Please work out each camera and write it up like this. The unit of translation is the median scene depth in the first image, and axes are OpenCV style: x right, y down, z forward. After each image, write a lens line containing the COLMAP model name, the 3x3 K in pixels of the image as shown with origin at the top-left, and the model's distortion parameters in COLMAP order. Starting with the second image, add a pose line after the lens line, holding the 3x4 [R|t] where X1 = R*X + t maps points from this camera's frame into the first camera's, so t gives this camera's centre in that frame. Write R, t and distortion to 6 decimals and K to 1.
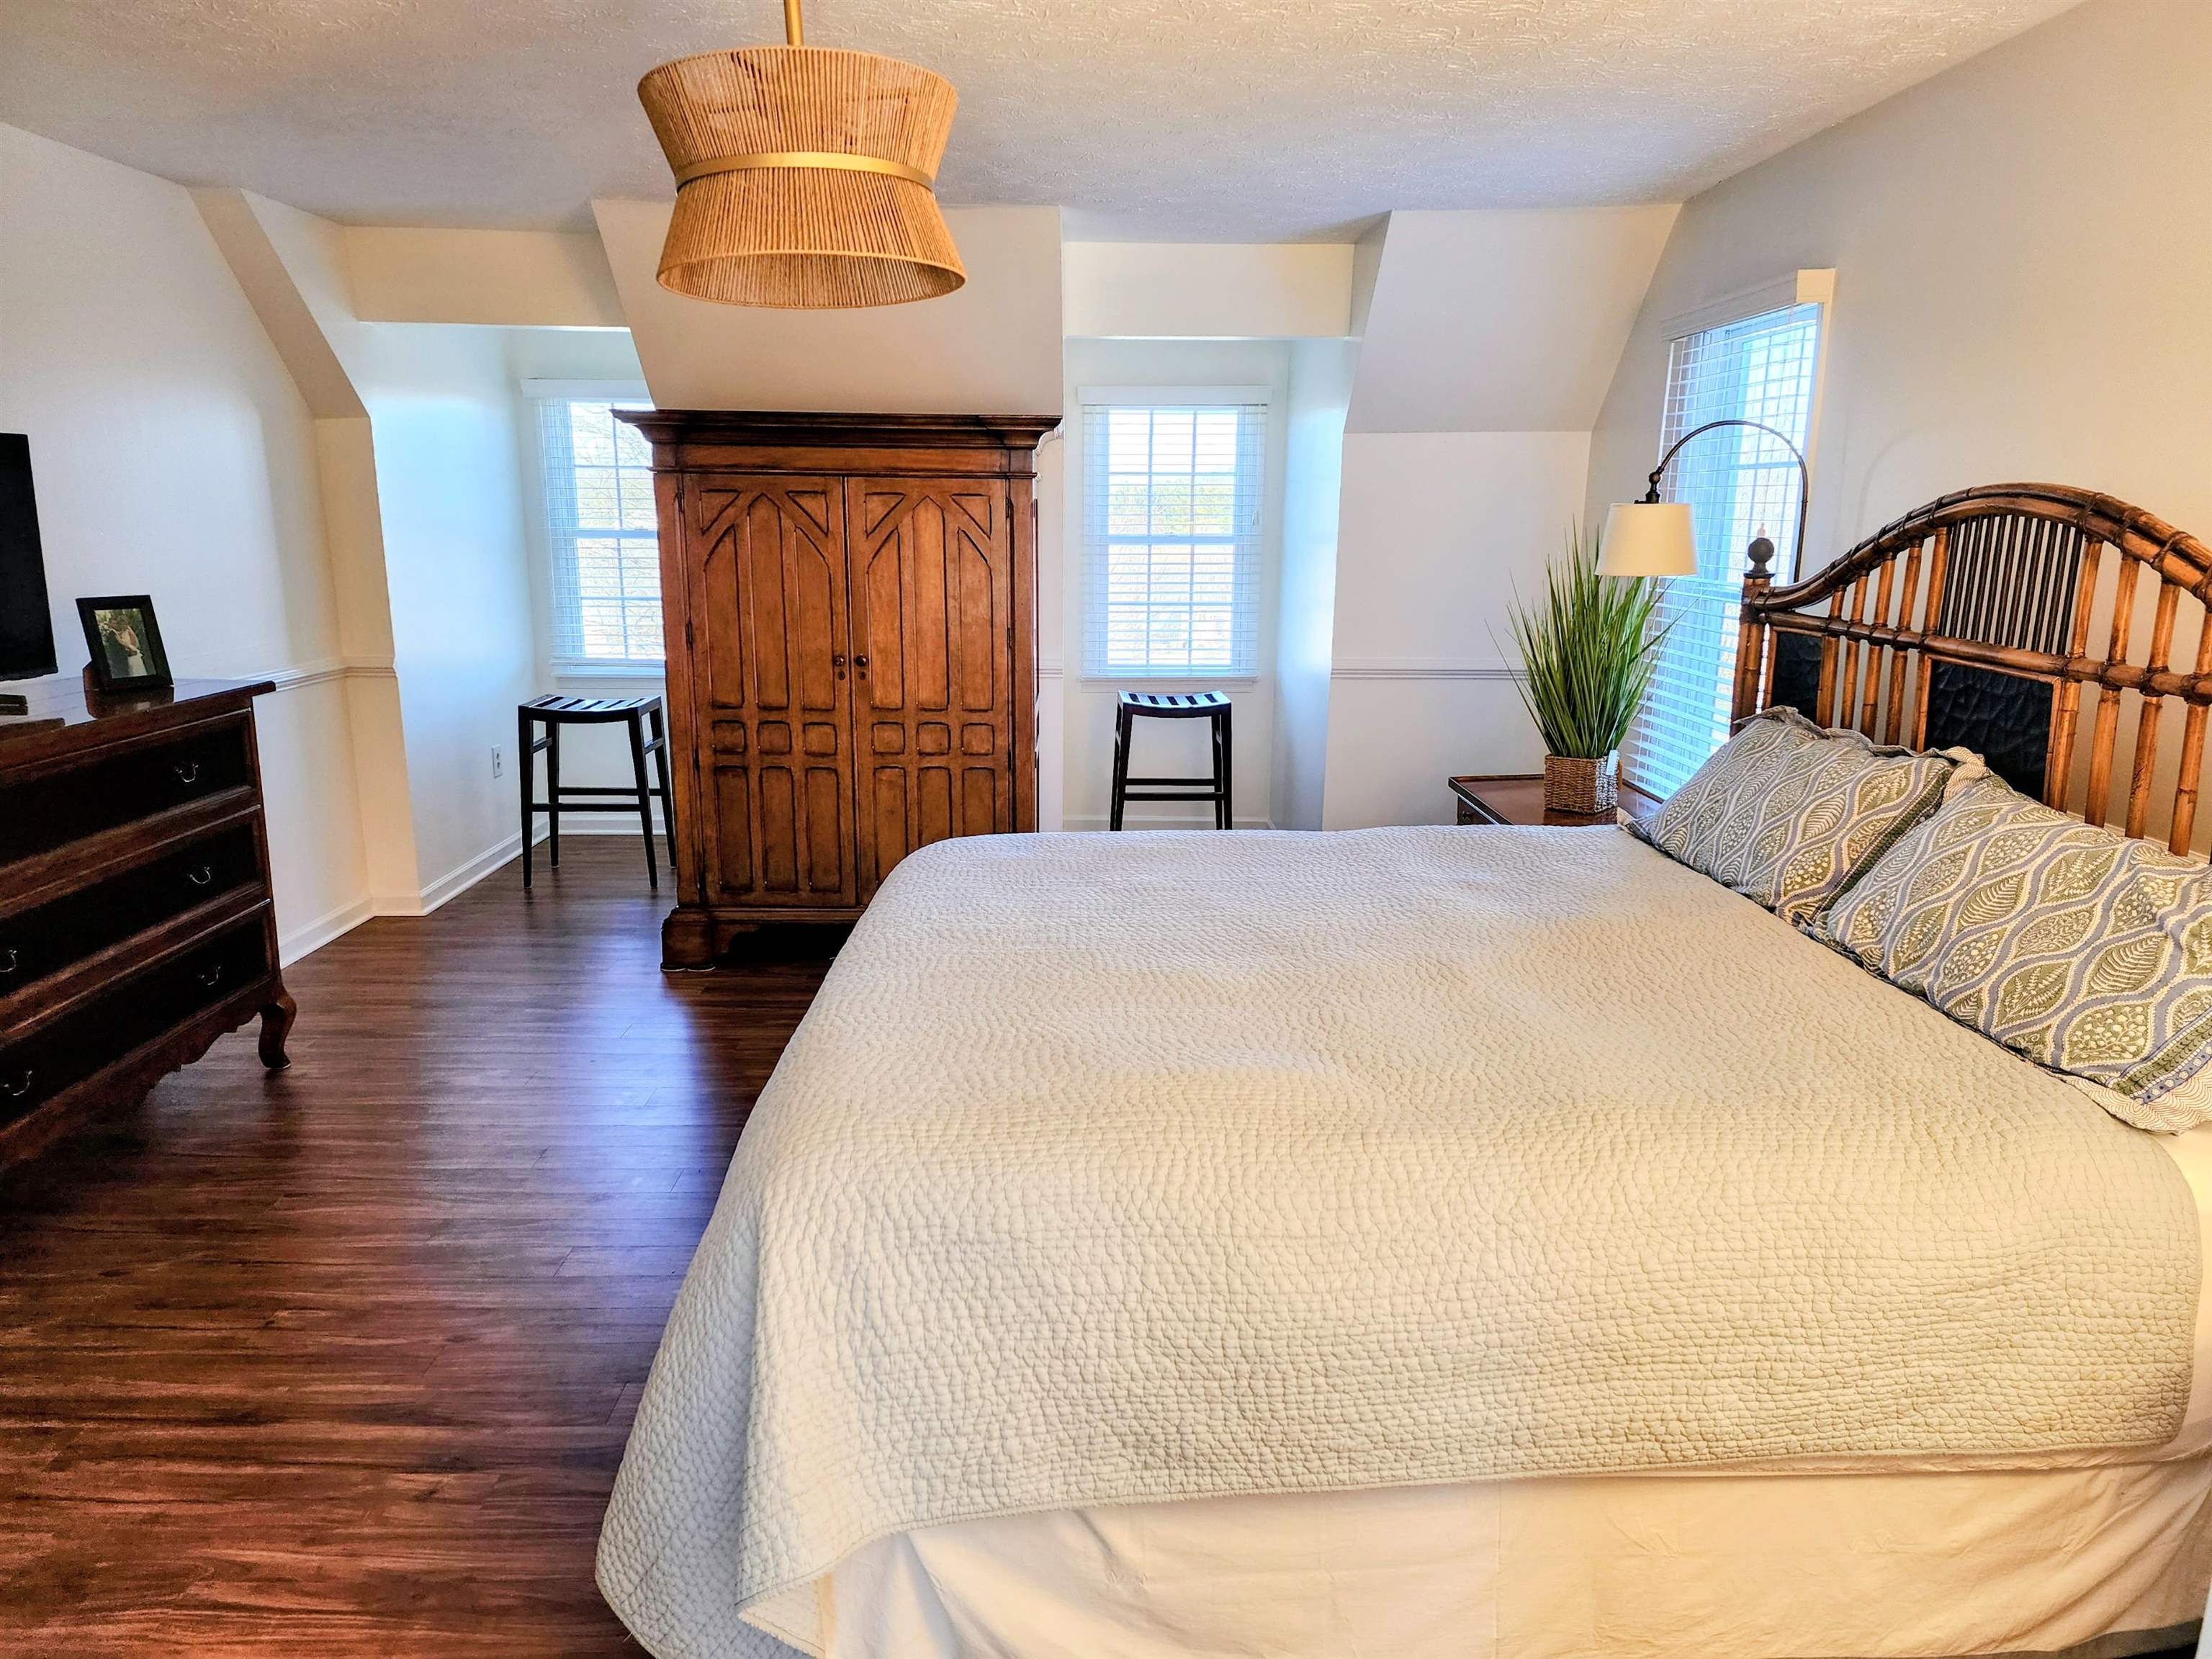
lens RADIAL K [[1503.0, 0, 1100.8], [0, 1503.0, 842.1], [0, 0, 1]] dist [0.057557, -0.035113]
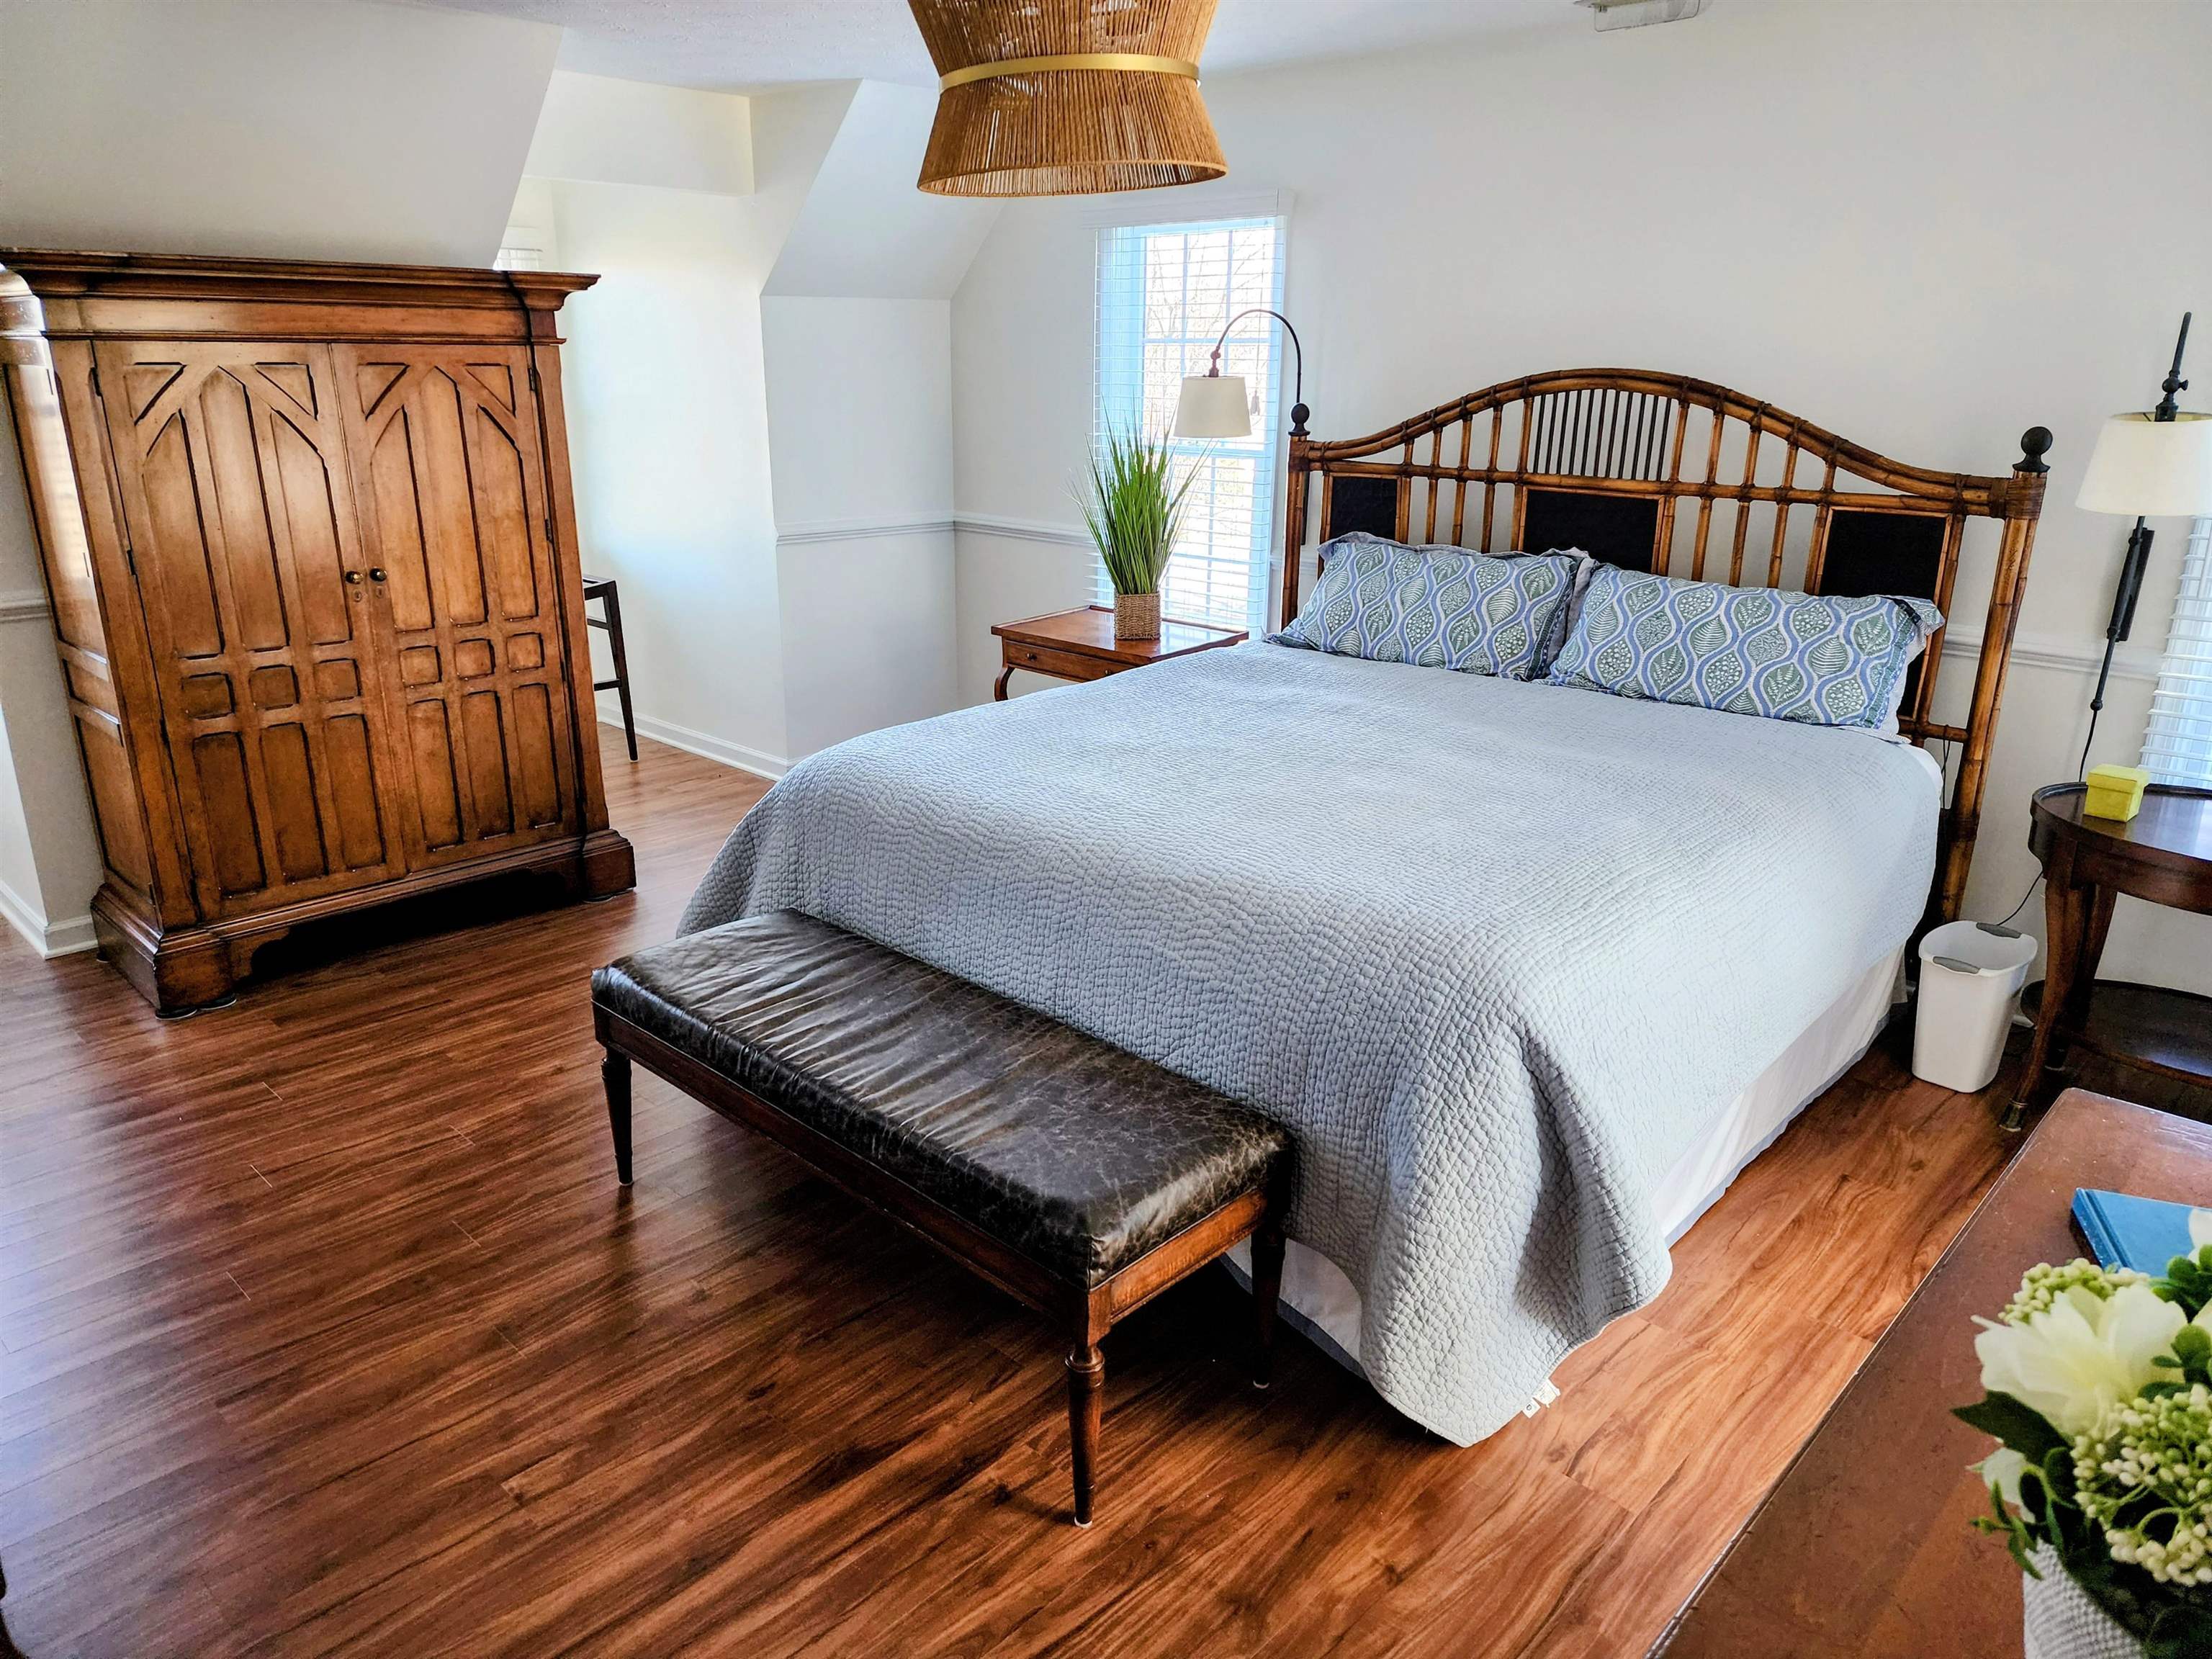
lens RADIAL K [[1503.0, 0, 1112.6], [0, 1503.0, 816.9], [0, 0, 1]] dist [0.057557, -0.035113]
pose [[0.699072, -0.214135, 0.682235, -0.477817], [0.155754, 0.976798, 0.146992, -0.053260], [-0.697882, 0.003503, 0.716204, 0.144441]]
